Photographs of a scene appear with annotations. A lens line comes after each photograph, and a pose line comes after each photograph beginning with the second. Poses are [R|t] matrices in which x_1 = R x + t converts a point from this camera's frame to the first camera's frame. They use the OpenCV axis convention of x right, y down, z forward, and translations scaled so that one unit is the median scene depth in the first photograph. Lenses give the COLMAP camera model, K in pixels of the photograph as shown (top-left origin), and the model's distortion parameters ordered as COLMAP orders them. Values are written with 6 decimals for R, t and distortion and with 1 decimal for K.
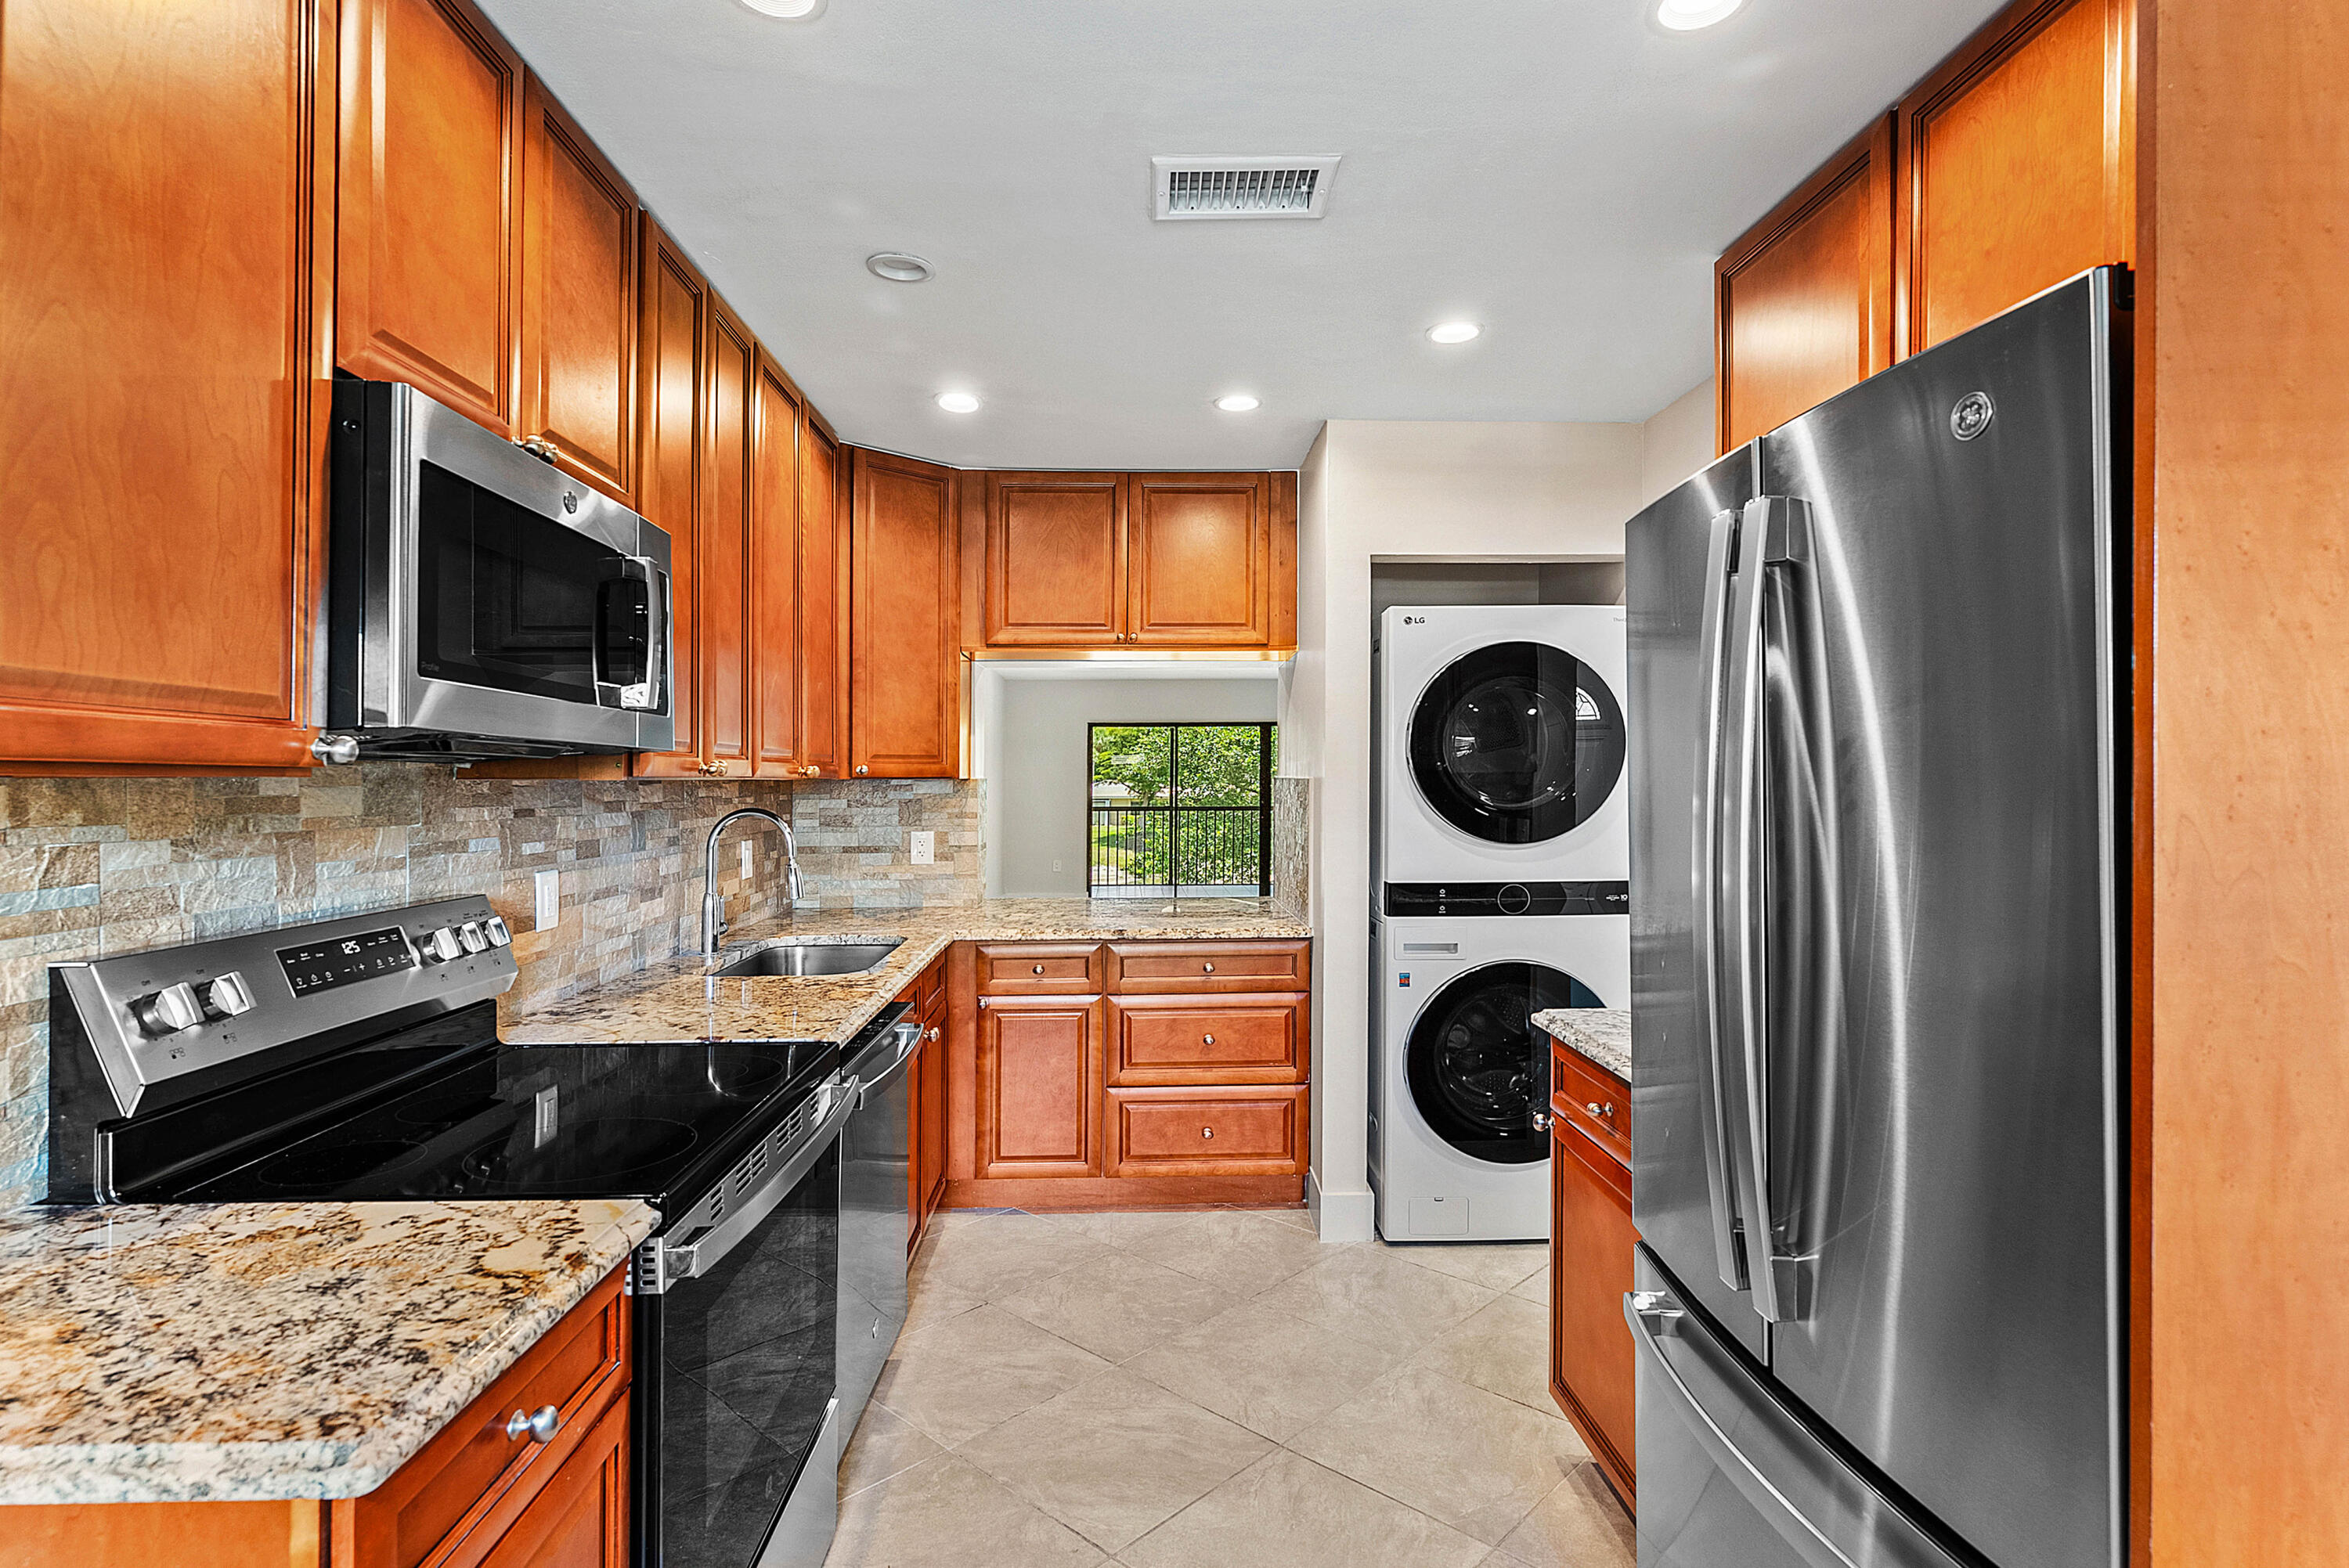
lens RADIAL K [[1136.0, 0, 1165.3], [0, 1136.0, 776.7], [0, 0, 1]] dist [-0.000685, -0.001302]
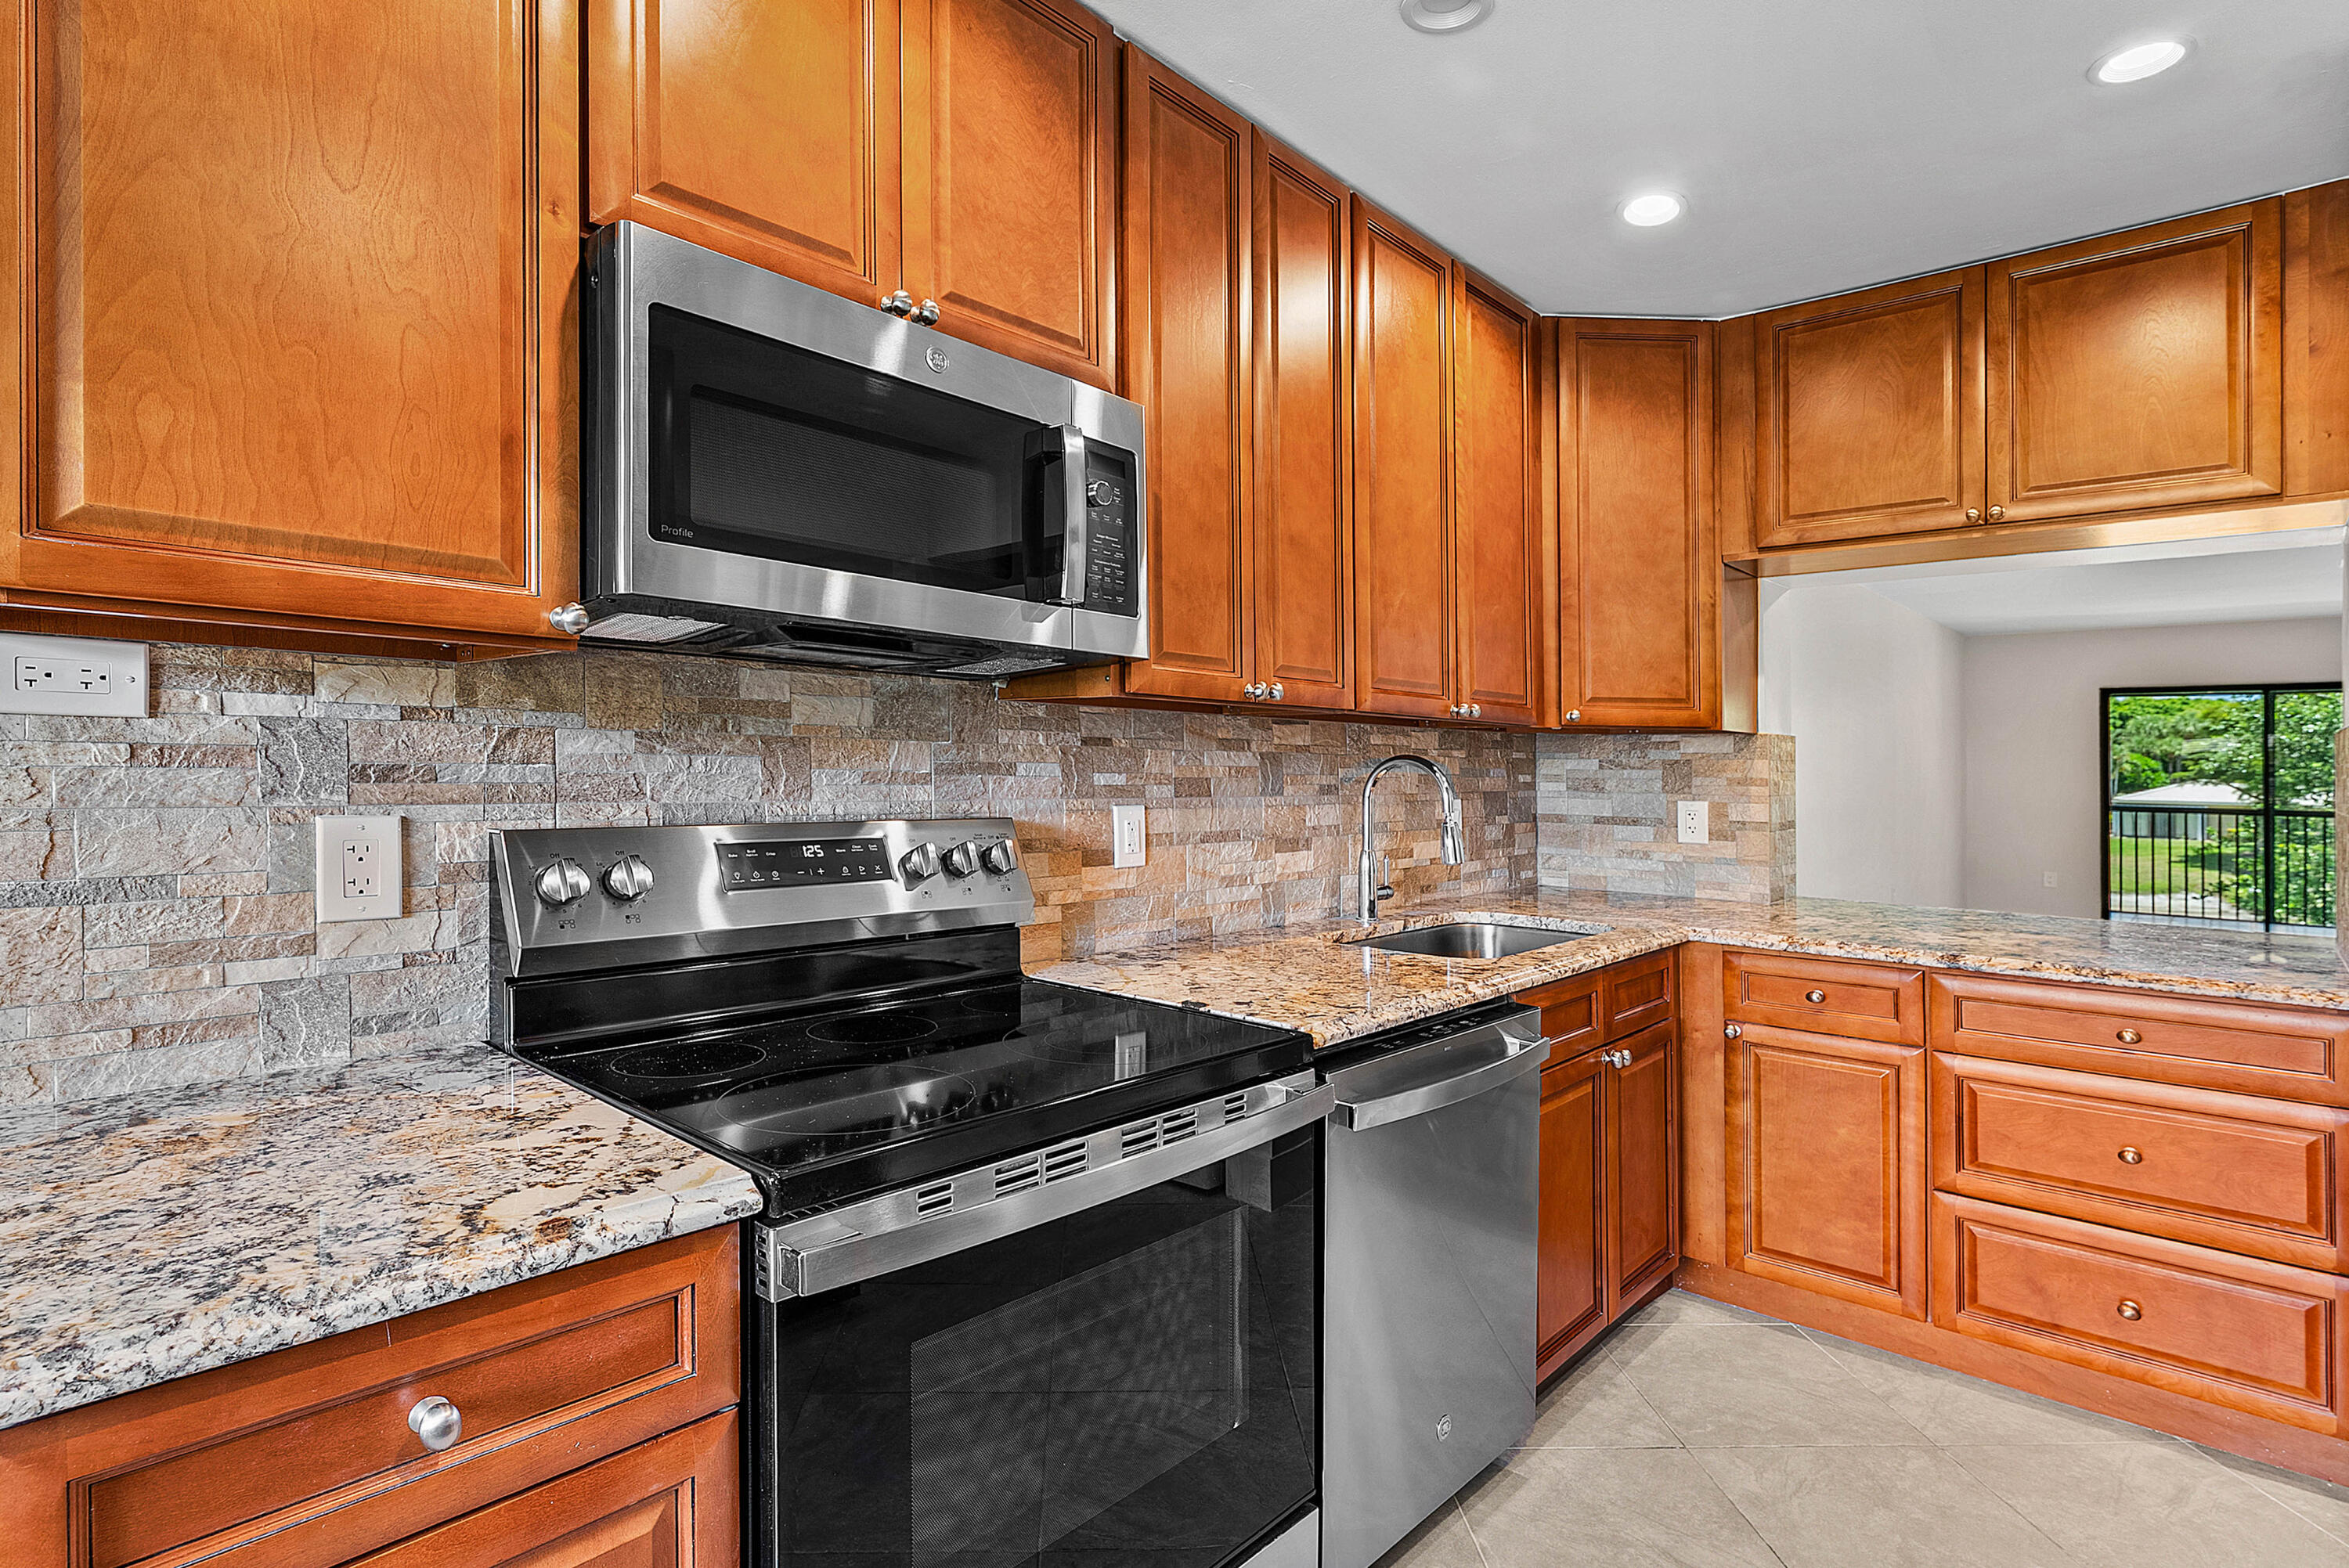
lens RADIAL K [[1136.0, 0, 1260.7], [0, 1136.0, 758.0], [0, 0, 1]] dist [-0.000685, -0.001302]
pose [[0.725826, 0.002903, -0.687873, 0.189632], [-0.013509, 0.999858, -0.010035, 0.051903], [0.687746, 0.016576, 0.725762, 0.386292]]
